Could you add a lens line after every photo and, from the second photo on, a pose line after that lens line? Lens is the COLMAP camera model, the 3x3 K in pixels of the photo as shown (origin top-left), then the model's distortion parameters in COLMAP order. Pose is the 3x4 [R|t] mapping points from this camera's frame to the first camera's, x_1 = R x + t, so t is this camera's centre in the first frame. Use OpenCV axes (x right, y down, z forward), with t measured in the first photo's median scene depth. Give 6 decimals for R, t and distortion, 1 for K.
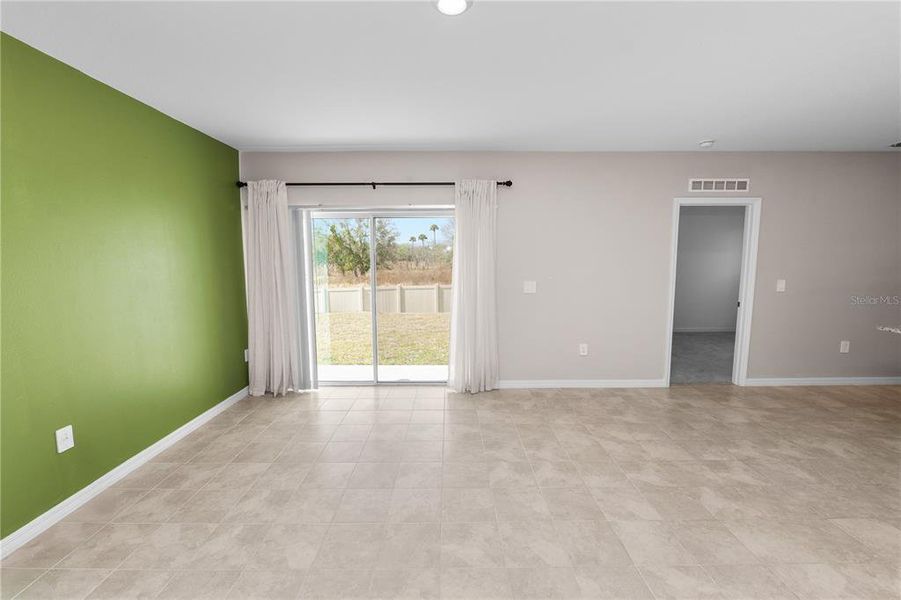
lens RADIAL K [[367.7, 0, 451.1], [0, 367.7, 301.6], [0, 0, 1]] dist [-0.014458, 0.001862]
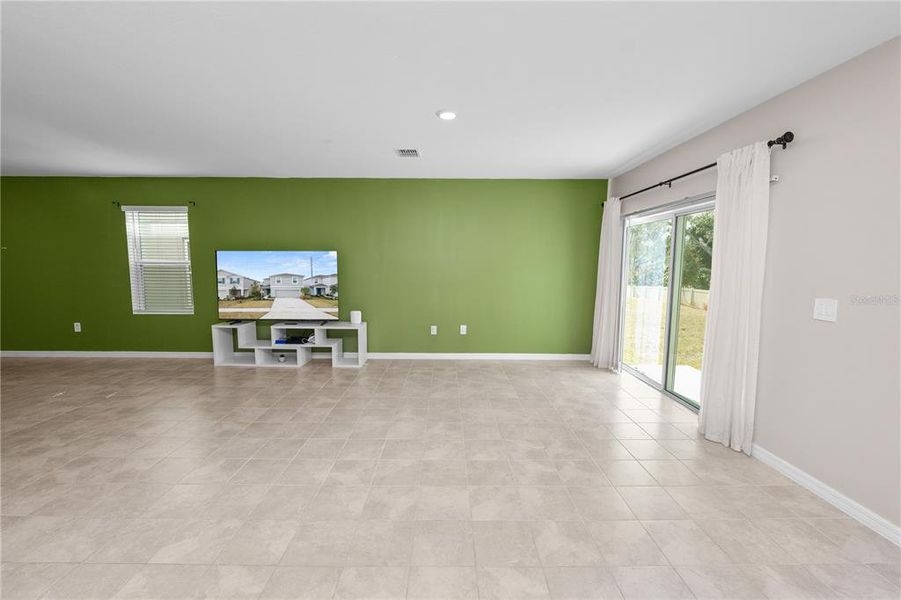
lens RADIAL K [[367.7, 0, 450.1], [0, 367.7, 300.3], [0, 0, 1]] dist [-0.014458, 0.001862]
pose [[0.006286, 0.105370, -0.994413, 0.776945], [-0.118692, 0.987482, 0.103886, -0.043935], [0.992911, 0.117376, 0.018714, 0.440275]]
